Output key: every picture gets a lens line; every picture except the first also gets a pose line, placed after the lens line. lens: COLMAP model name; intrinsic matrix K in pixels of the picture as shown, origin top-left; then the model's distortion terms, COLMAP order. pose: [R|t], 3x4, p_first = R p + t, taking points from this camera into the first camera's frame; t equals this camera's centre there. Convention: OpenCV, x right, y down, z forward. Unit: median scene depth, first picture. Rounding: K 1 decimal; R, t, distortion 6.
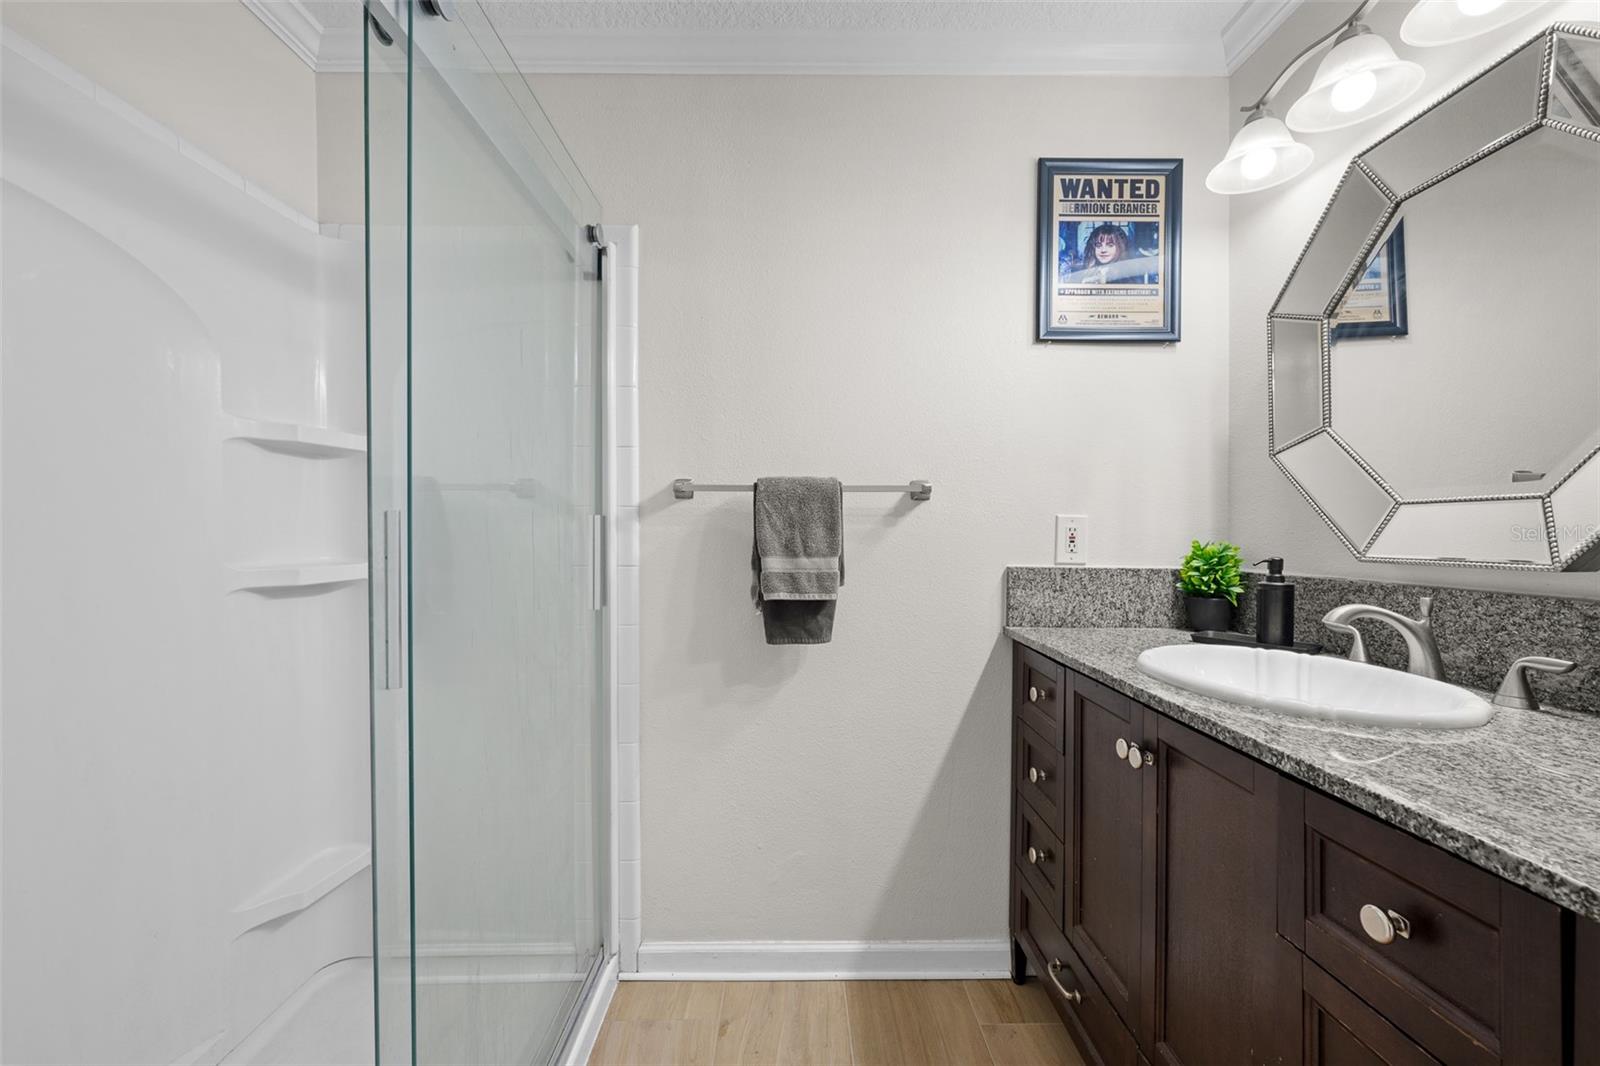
lens RADIAL K [[657.0, 0, 818.7], [0, 657.0, 536.1], [0, 0, 1]] dist [0.000152, 0.000098]
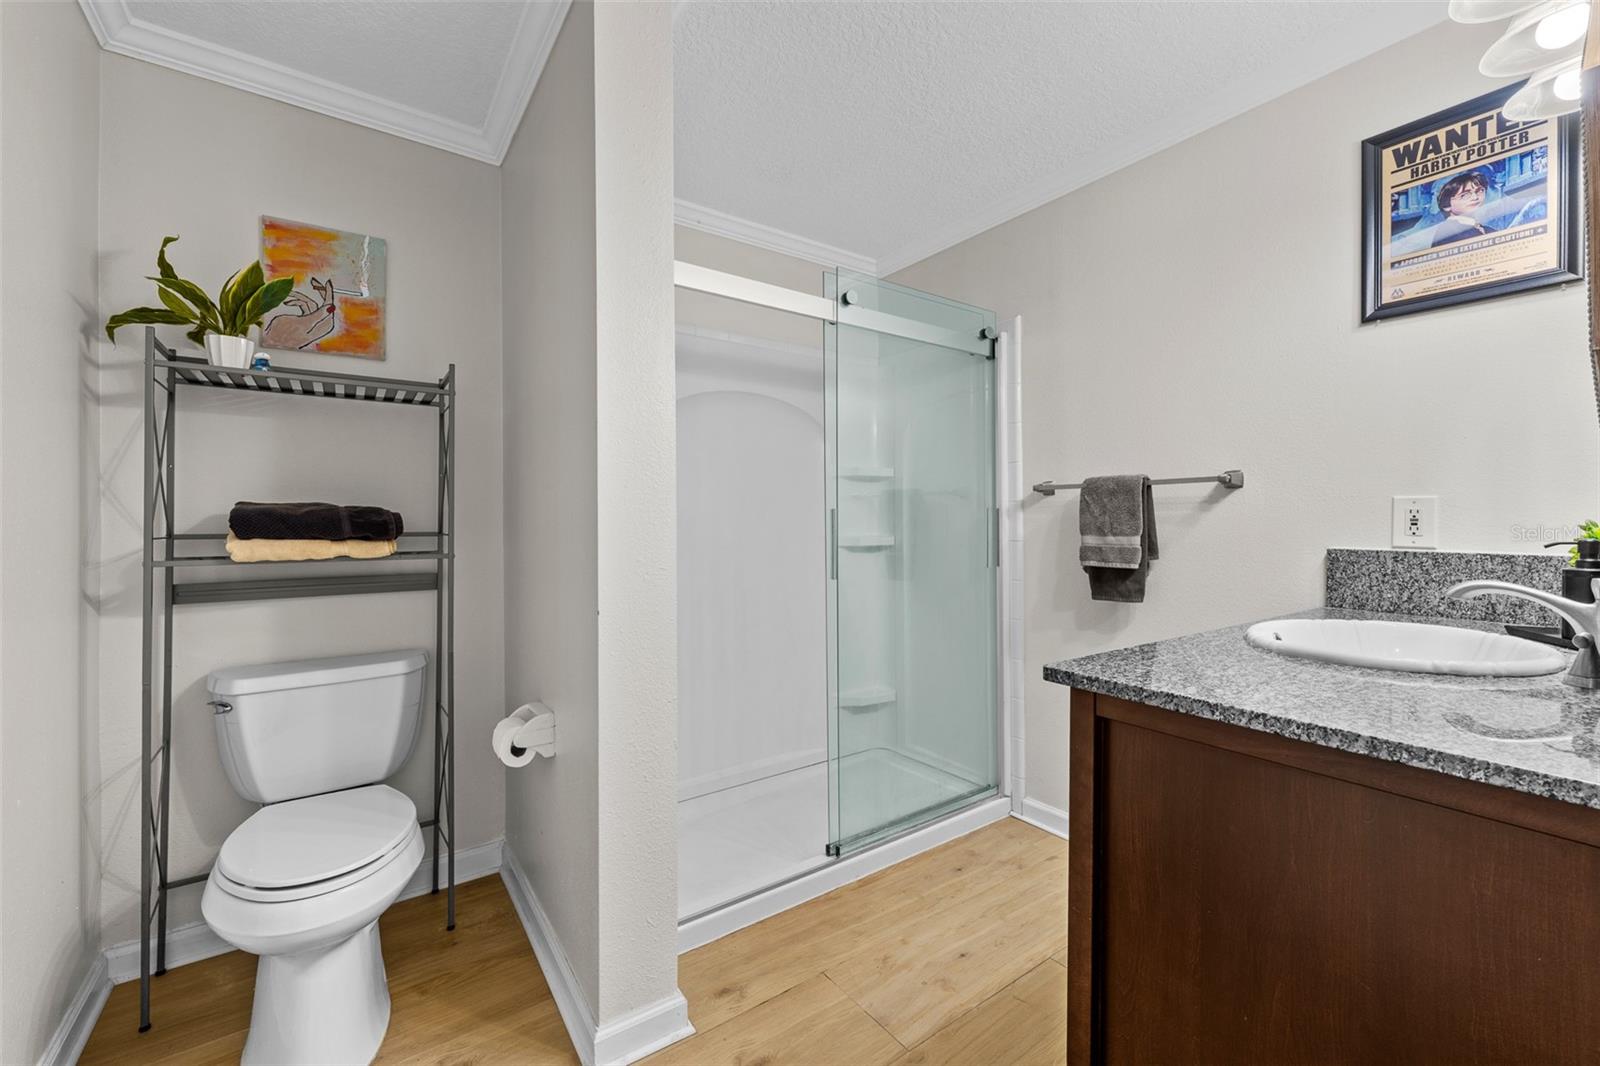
lens RADIAL K [[615.7, 0, 765.4], [0, 615.7, 517.5], [0, 0, 1]] dist [0.002960, 0.000224]
pose [[0.542104, -0.010816, -0.840242, 0.633454], [-0.004233, 0.999869, -0.015602, 0.016854], [0.840301, 0.012015, 0.541988, -0.268927]]
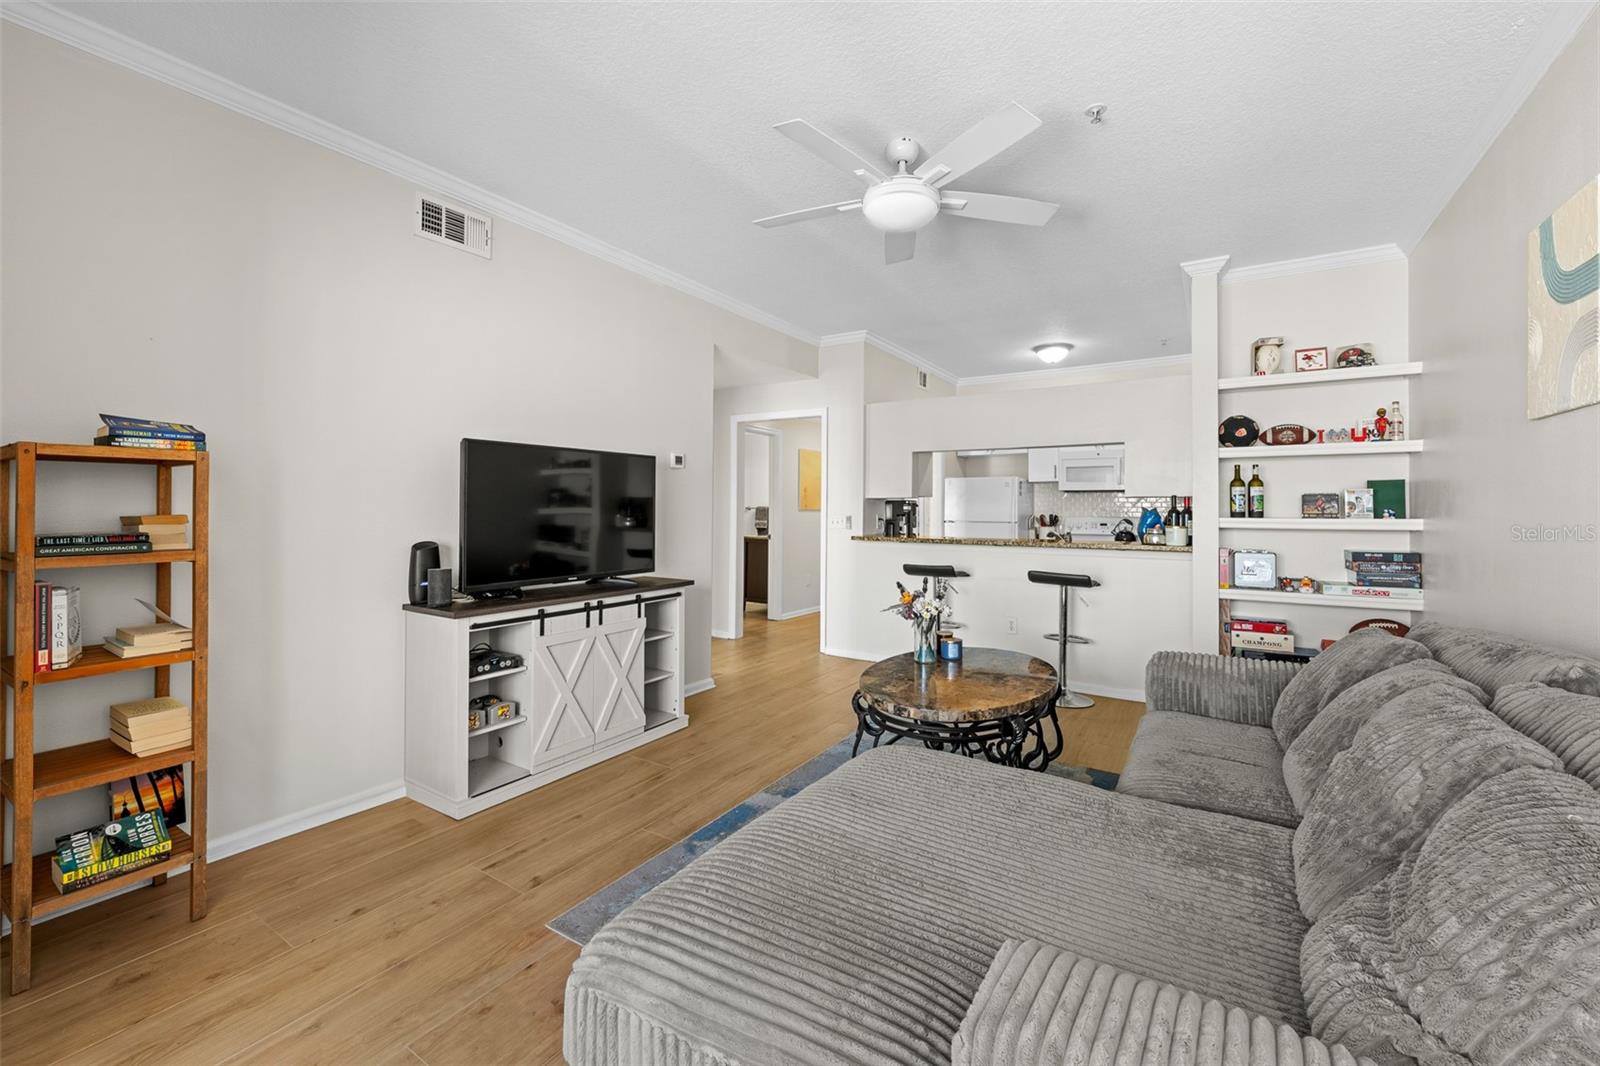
lens RADIAL K [[642.8, 0, 805.0], [0, 642.8, 494.7], [0, 0, 1]] dist [-0.000050, -0.000074]
pose [[0.823137, -0.010265, -0.567750, 3.901210], [-0.011449, 0.999333, -0.034668, 0.007091], [0.567728, 0.035037, 0.822470, -3.950816]]
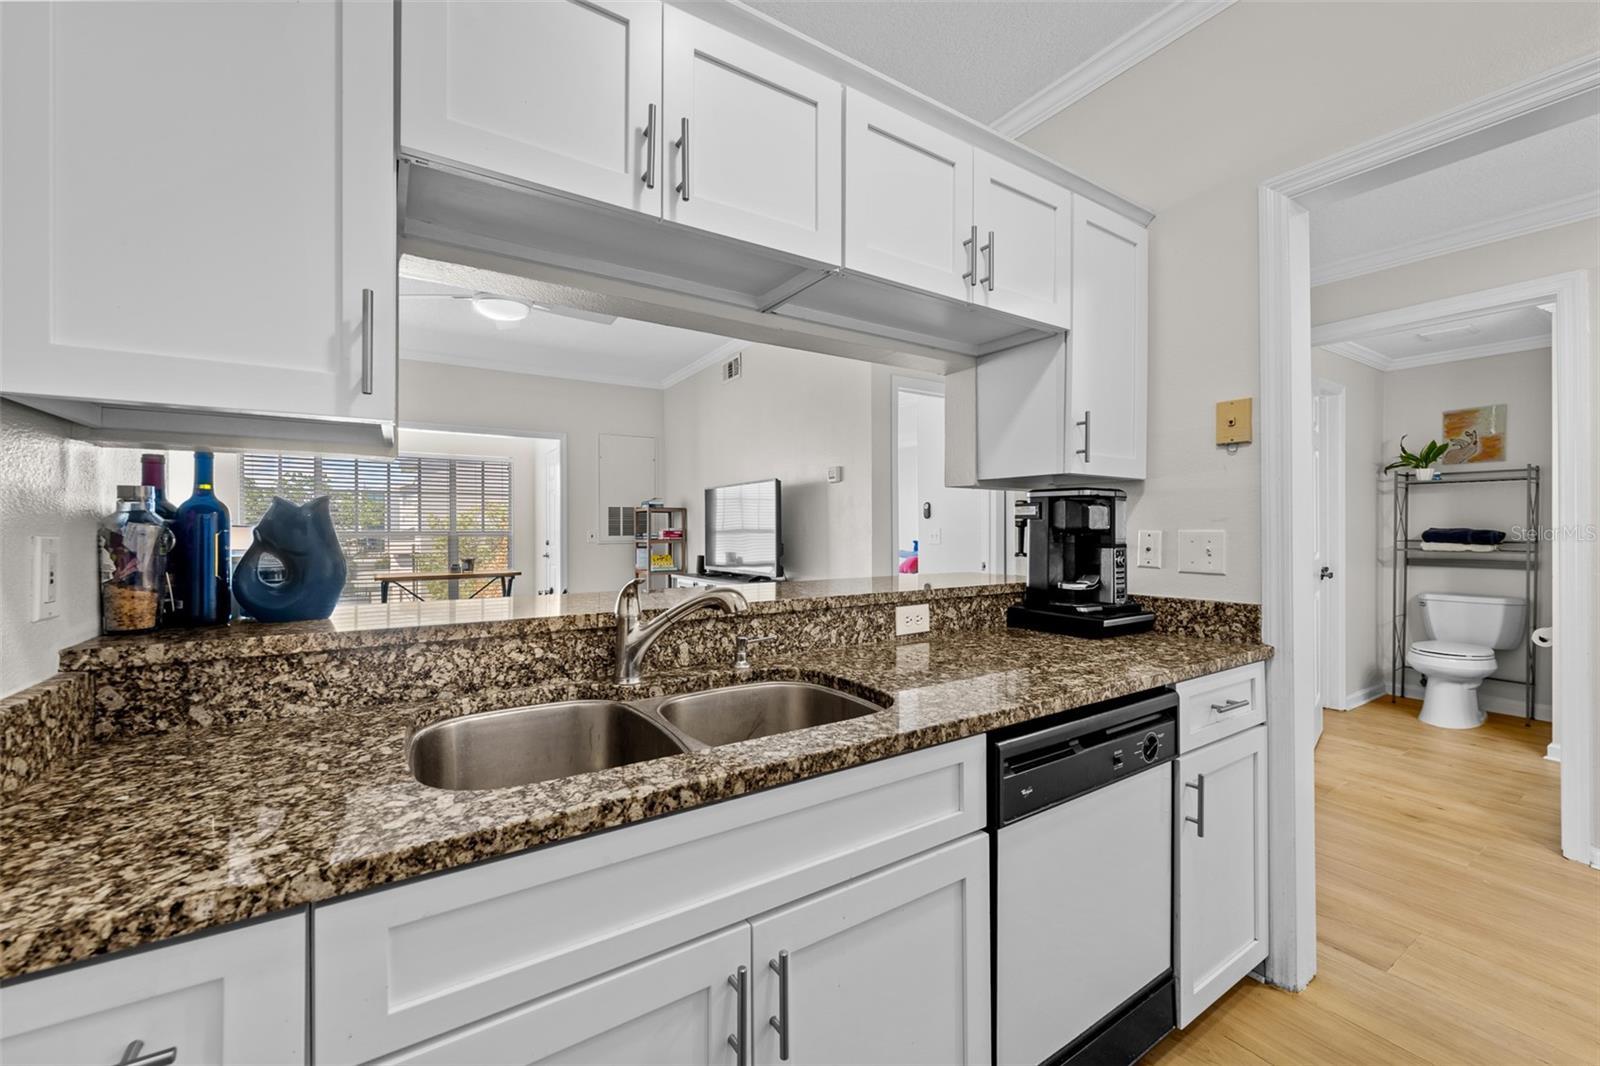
lens RADIAL K [[633.4, 0, 800.0], [0, 633.4, 533.0], [0, 0, 1]] dist [-0.000609, 0.000080]
pose [[-0.856804, 0.001876, -0.515639, 3.371848], [-0.008618, 0.999802, 0.017957, -0.030683], [0.515570, 0.019829, -0.856618, 0.593333]]
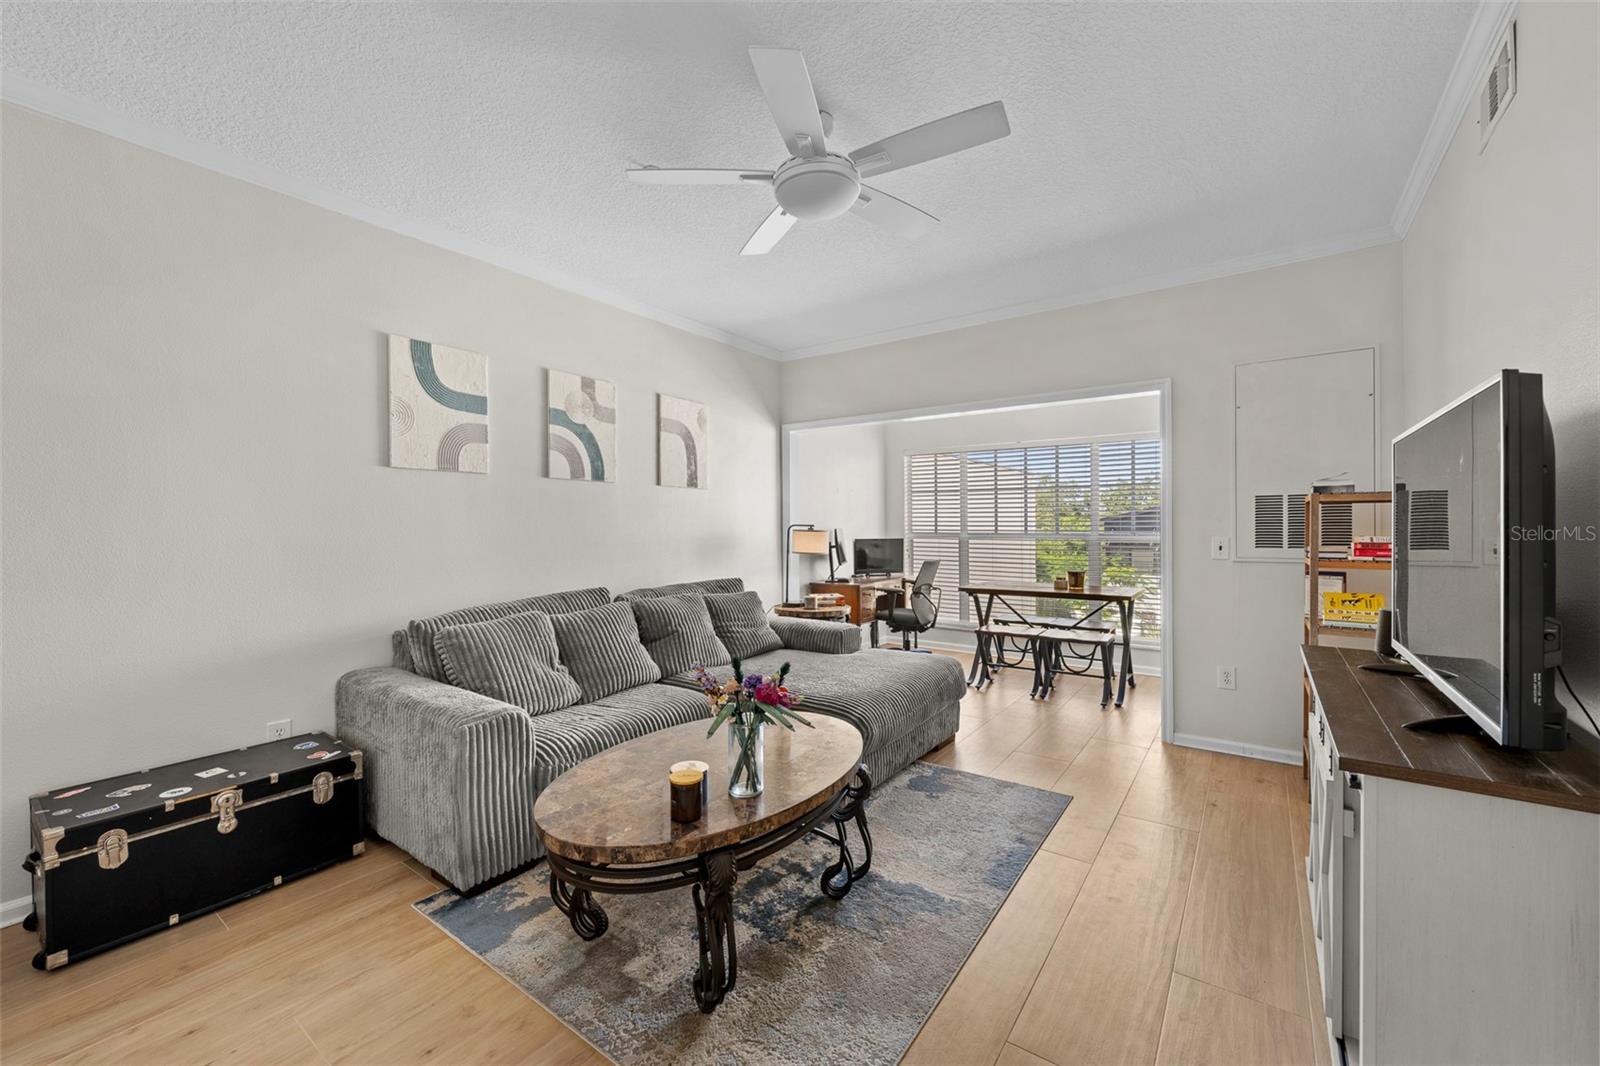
lens RADIAL K [[644.4, 0, 800.9], [0, 644.4, 516.4], [0, 0, 1]] dist [0.000190, 0.000043]
pose [[-0.787705, 0.005887, 0.616025, 2.107884], [0.010871, 0.999931, 0.004345, -0.070344], [-0.615957, 0.010119, -0.787715, -0.853759]]
